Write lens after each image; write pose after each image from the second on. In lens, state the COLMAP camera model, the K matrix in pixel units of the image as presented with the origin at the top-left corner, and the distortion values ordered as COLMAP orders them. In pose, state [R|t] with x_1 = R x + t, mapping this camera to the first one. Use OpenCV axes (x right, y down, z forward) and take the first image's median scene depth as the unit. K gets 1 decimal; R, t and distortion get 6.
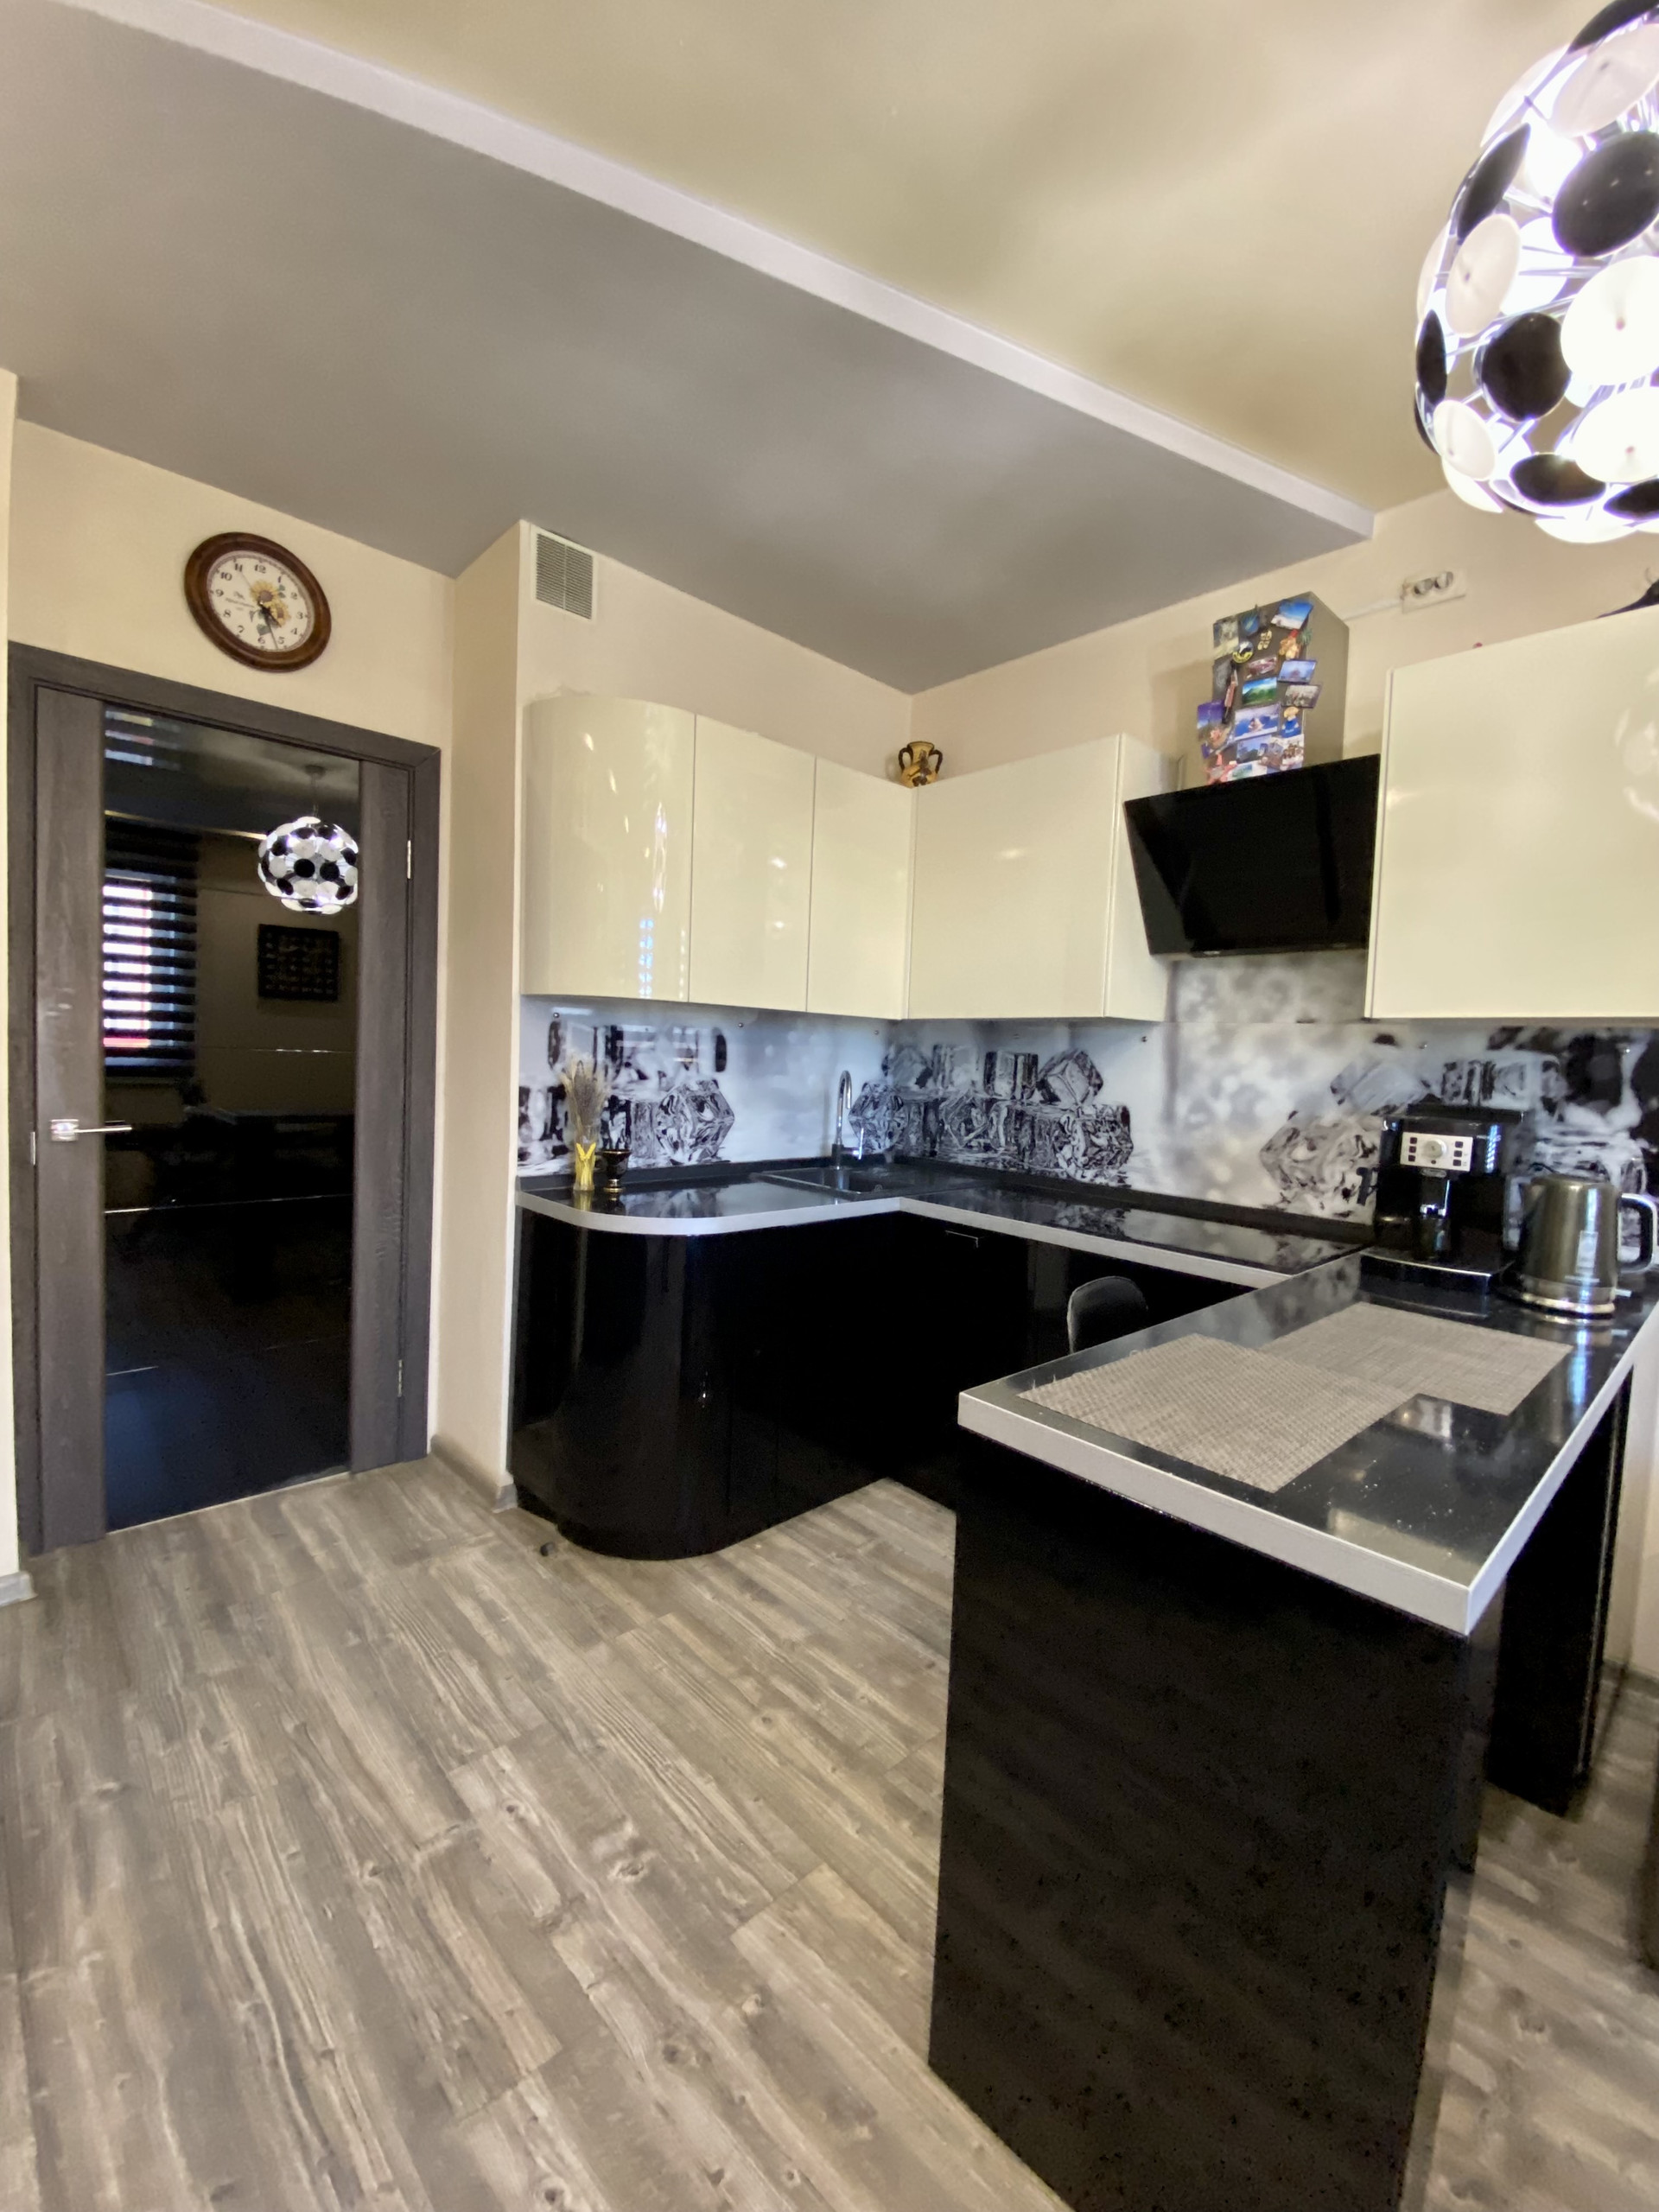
lens RADIAL K [[906.3, 0, 828.2], [0, 906.3, 1109.7], [0, 0, 1]] dist [0.017613, -0.018927]
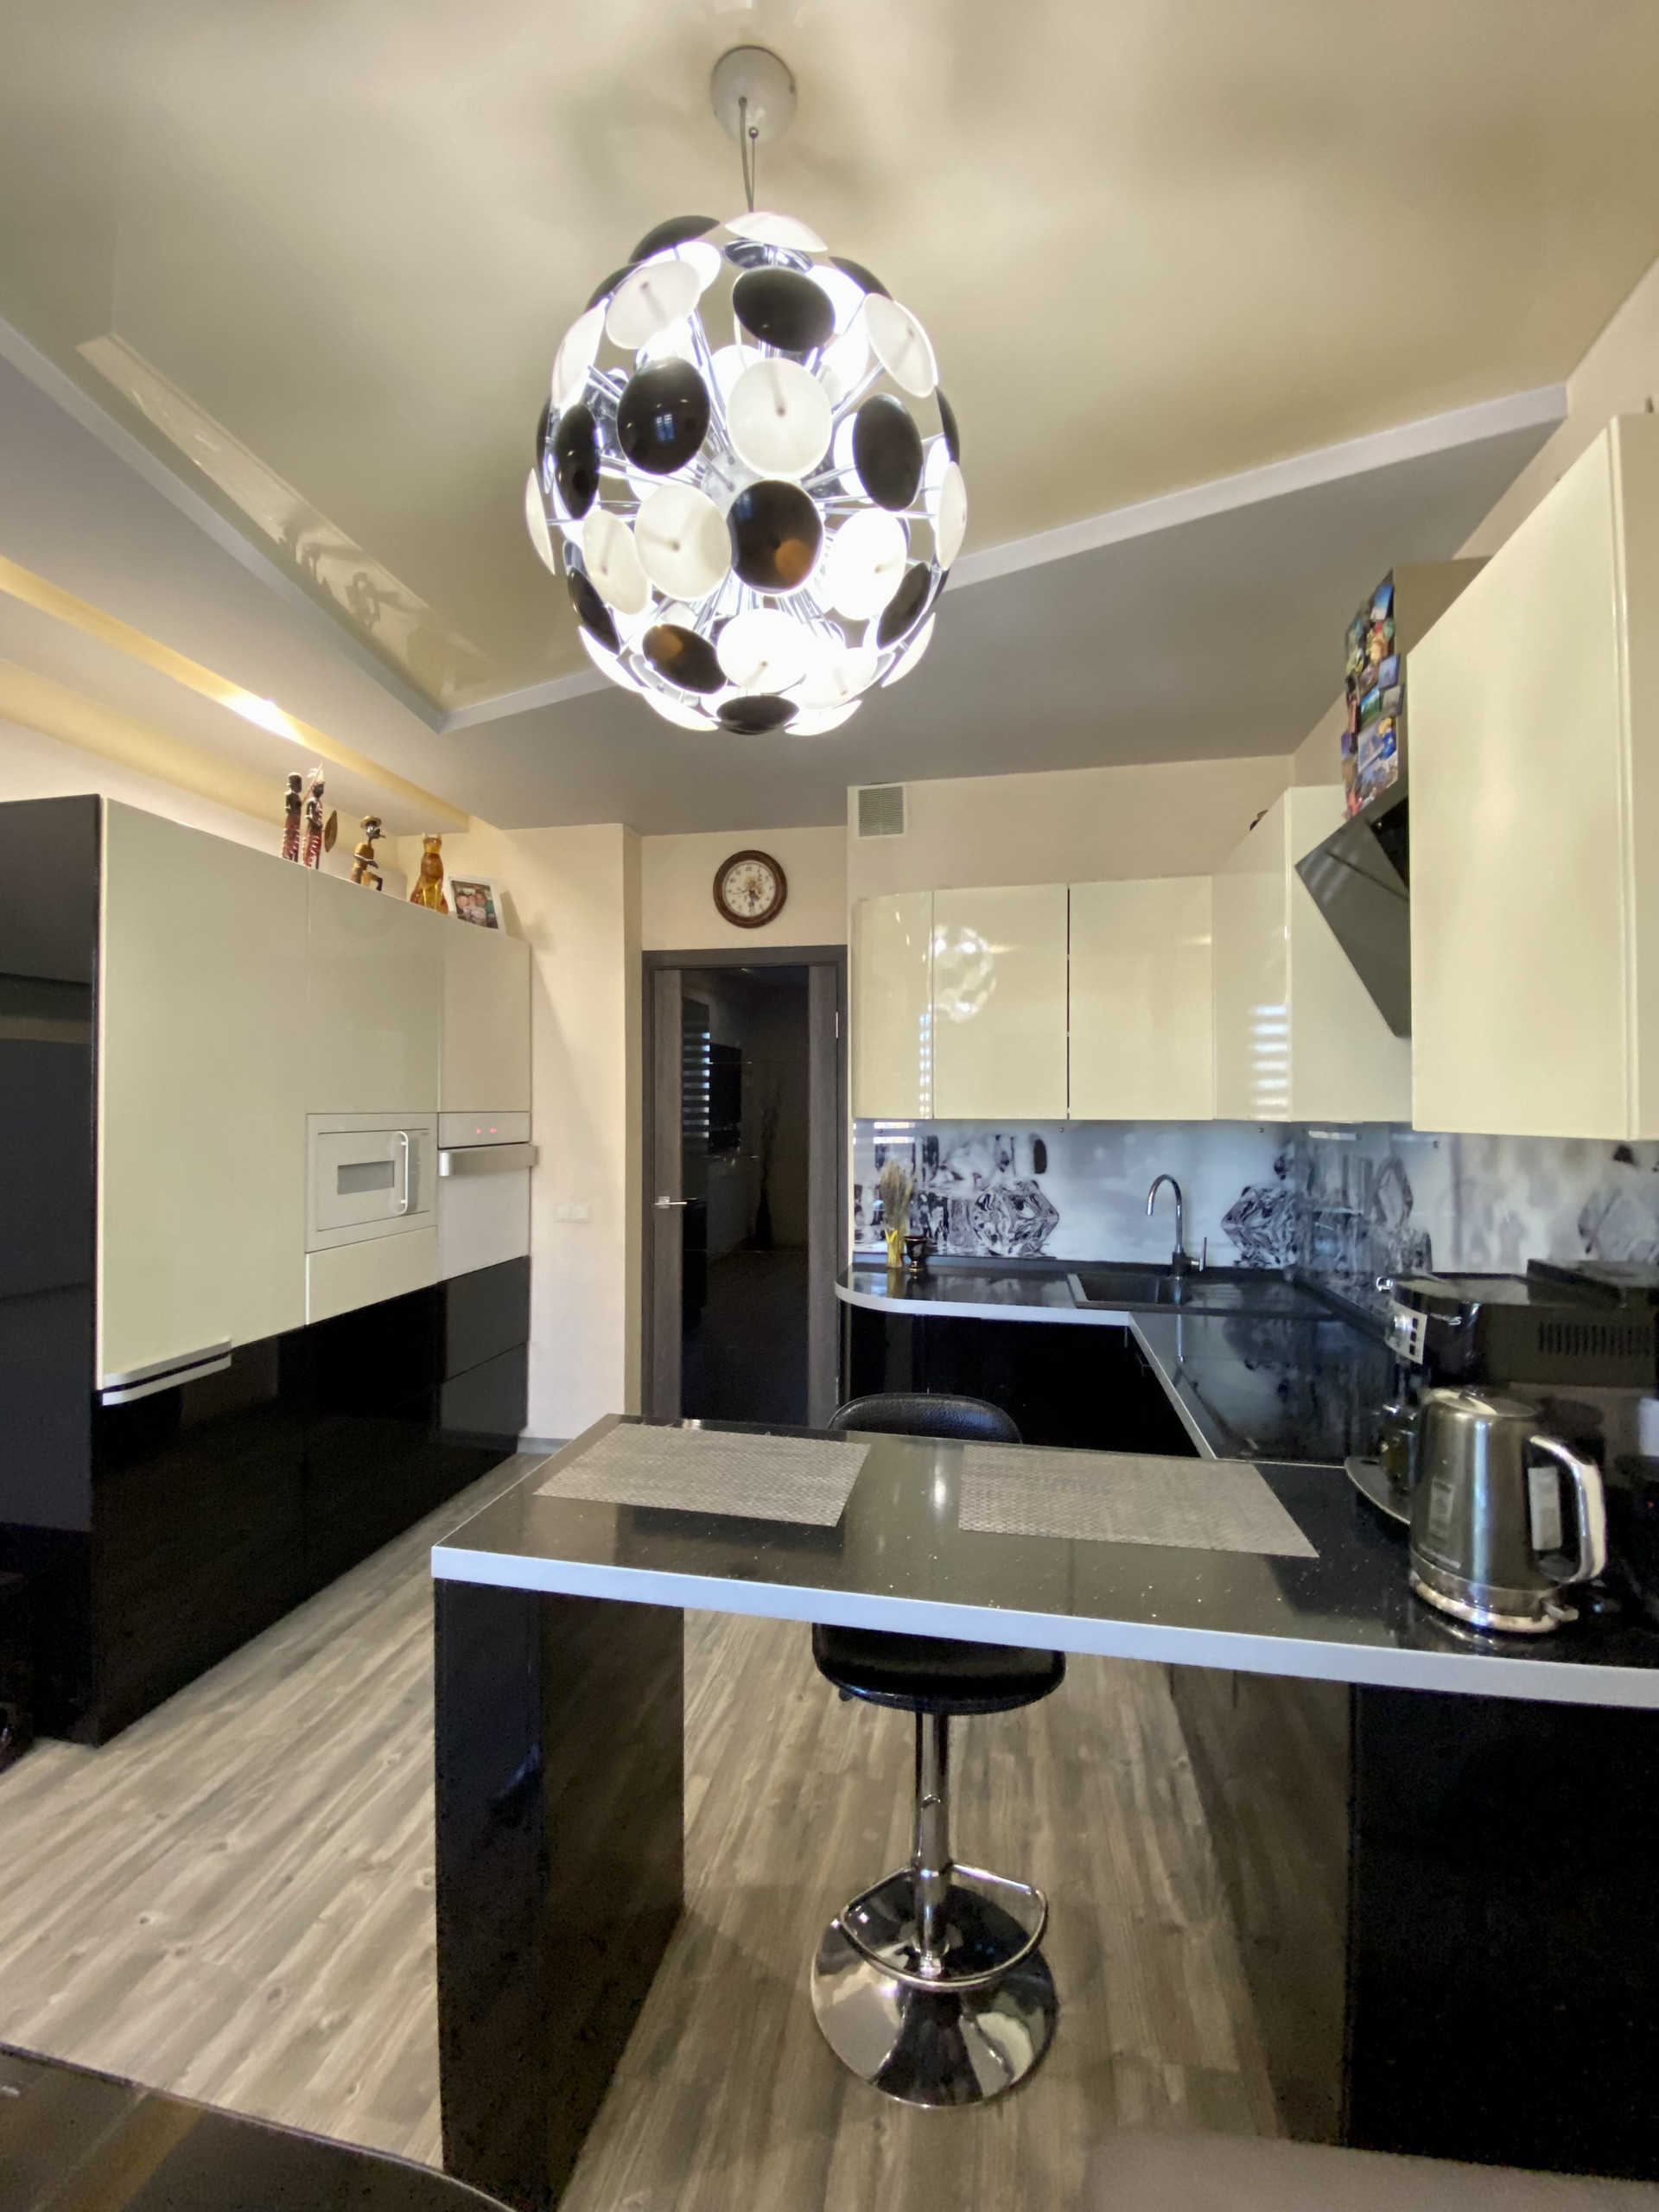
lens RADIAL K [[906.3, 0, 829.0], [0, 906.3, 1102.5], [0, 0, 1]] dist [0.017613, -0.018927]
pose [[0.583968, -0.043485, -0.810611, 0.734961], [-0.027446, 0.996936, -0.073252, -0.047824], [0.811313, 0.065025, 0.580985, 0.171122]]
